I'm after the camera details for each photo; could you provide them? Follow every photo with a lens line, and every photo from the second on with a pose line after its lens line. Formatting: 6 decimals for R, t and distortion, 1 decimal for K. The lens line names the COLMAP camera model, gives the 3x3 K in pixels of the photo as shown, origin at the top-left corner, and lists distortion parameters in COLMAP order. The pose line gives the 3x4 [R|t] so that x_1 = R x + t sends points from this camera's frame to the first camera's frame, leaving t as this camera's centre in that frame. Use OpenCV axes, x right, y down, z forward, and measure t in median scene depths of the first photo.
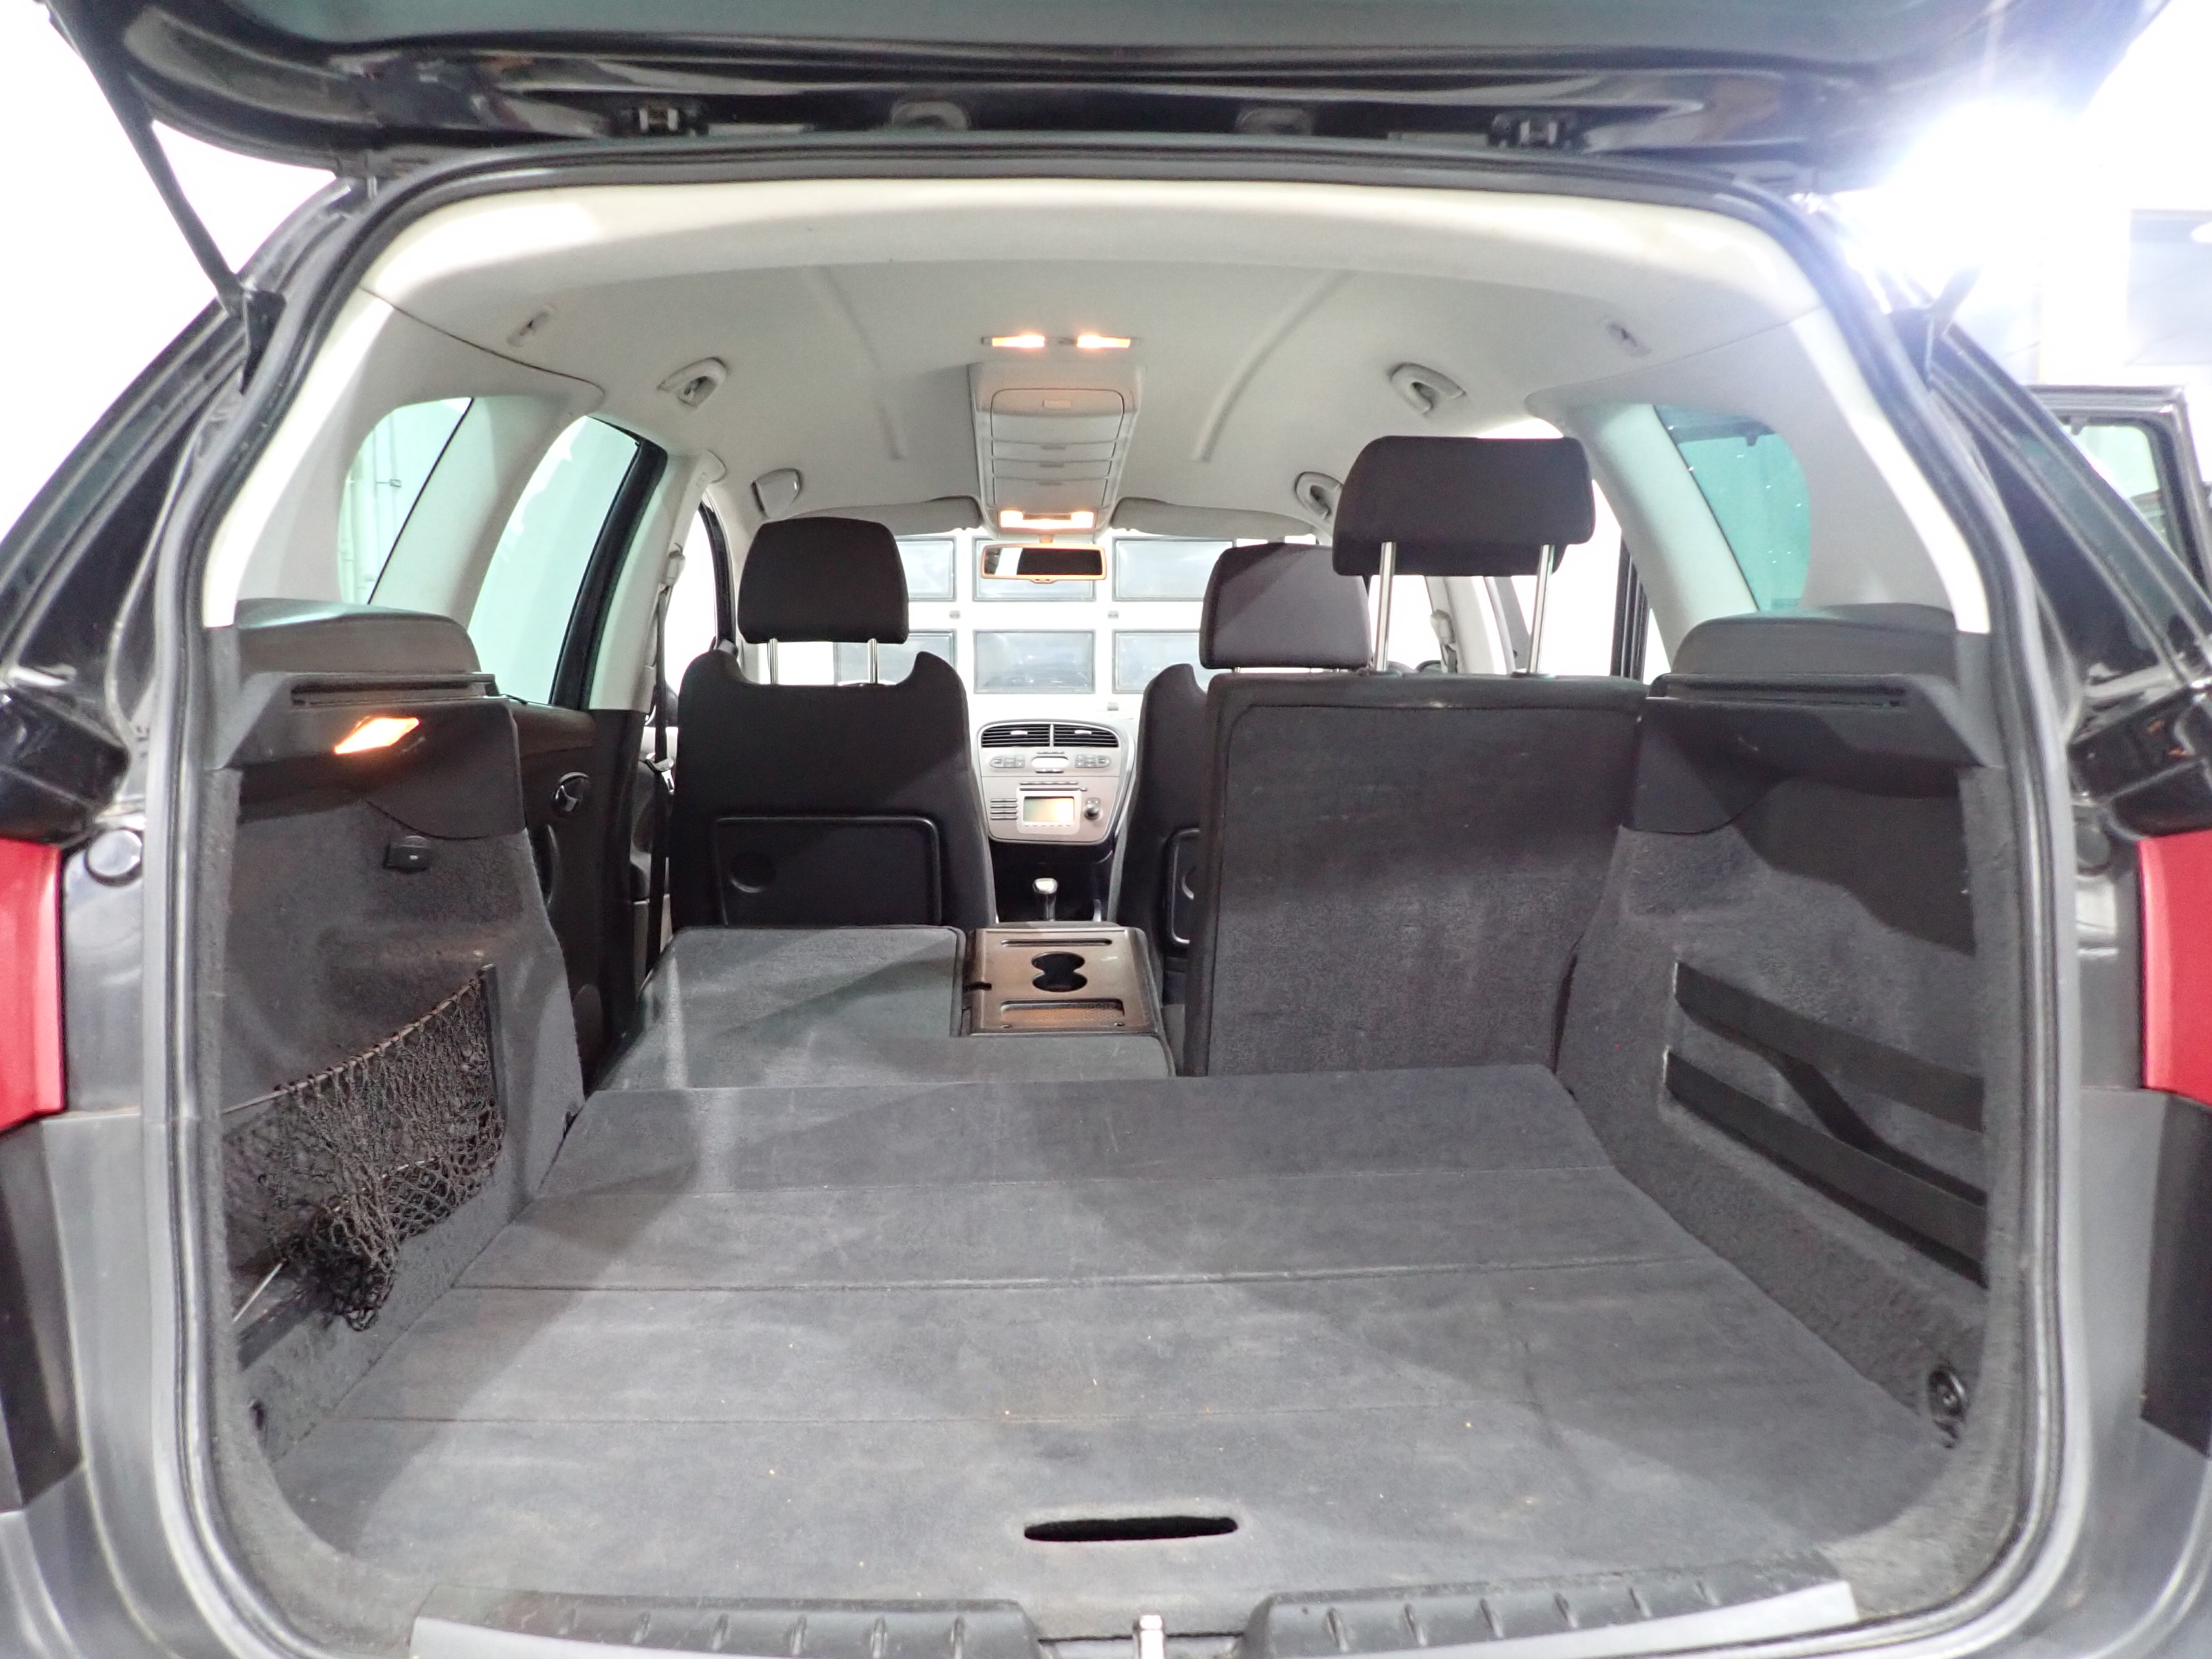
lens RADIAL K [[1637.3, 0, 1094.3], [0, 1637.3, 826.0], [0, 0, 1]] dist [-0.003259, -0.005031]
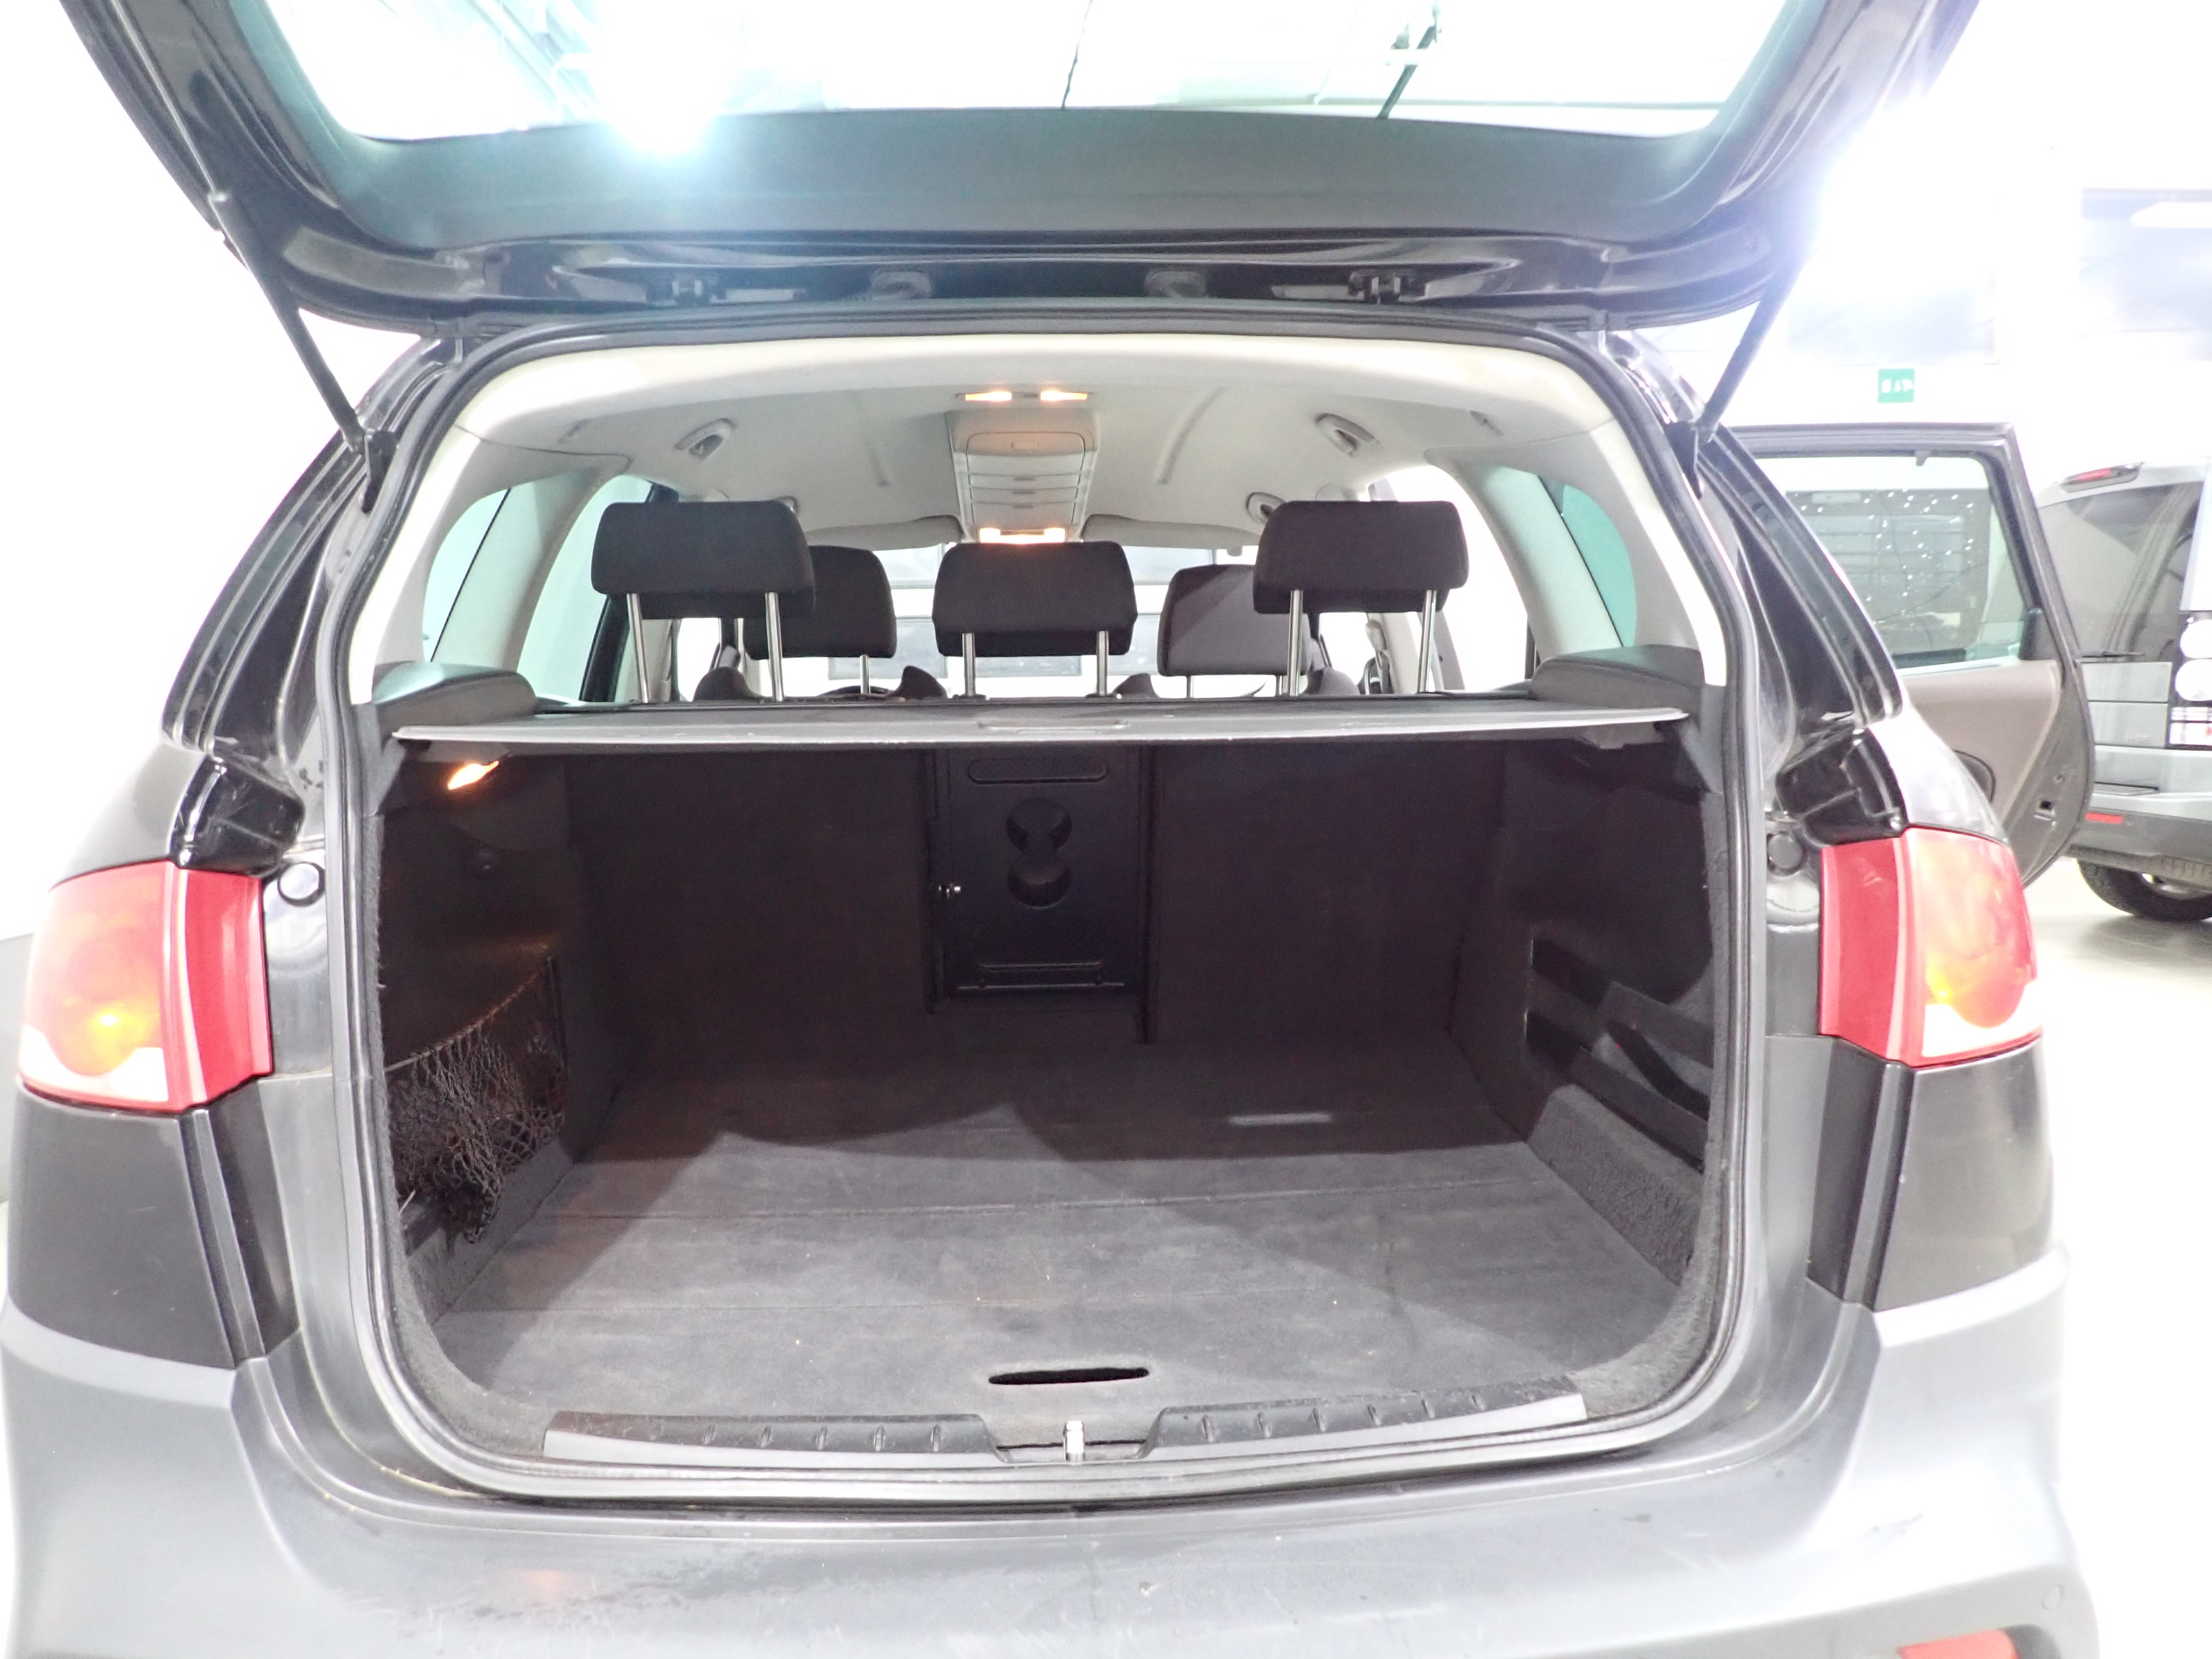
lens RADIAL K [[1637.3, 0, 1094.3], [0, 1637.3, 826.0], [0, 0, 1]] dist [-0.003259, -0.005031]
pose [[0.999898, -0.014154, 0.002077, 0.042441], [0.014113, 0.999729, 0.018513, -0.037973], [-0.002338, -0.018482, 0.999826, -0.292939]]
